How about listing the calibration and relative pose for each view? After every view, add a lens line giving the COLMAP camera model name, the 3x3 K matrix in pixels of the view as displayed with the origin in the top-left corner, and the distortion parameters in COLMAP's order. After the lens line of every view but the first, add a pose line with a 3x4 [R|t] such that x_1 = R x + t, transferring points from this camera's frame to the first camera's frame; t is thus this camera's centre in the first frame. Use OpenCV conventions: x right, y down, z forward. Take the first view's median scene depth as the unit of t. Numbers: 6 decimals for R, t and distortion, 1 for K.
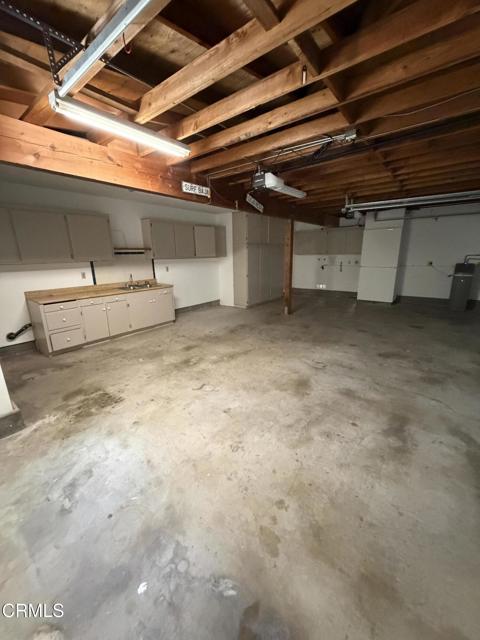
lens RADIAL K [[255.3, 0, 239.7], [0, 255.3, 317.8], [0, 0, 1]] dist [0.000332, 0.000286]
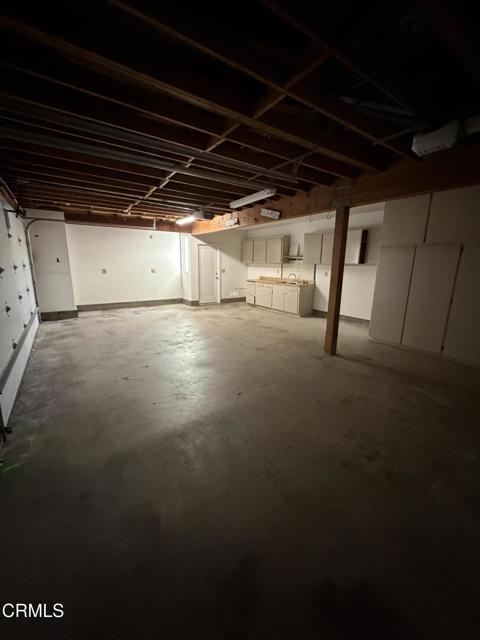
lens RADIAL K [[255.3, 0, 240.4], [0, 255.3, 319.8], [0, 0, 1]] dist [0.000332, 0.000286]
pose [[-0.303058, 0.208452, -0.929894, 1.176163], [-0.260812, 0.920385, 0.291321, -0.300095], [0.916587, 0.330815, -0.224564, 1.232525]]
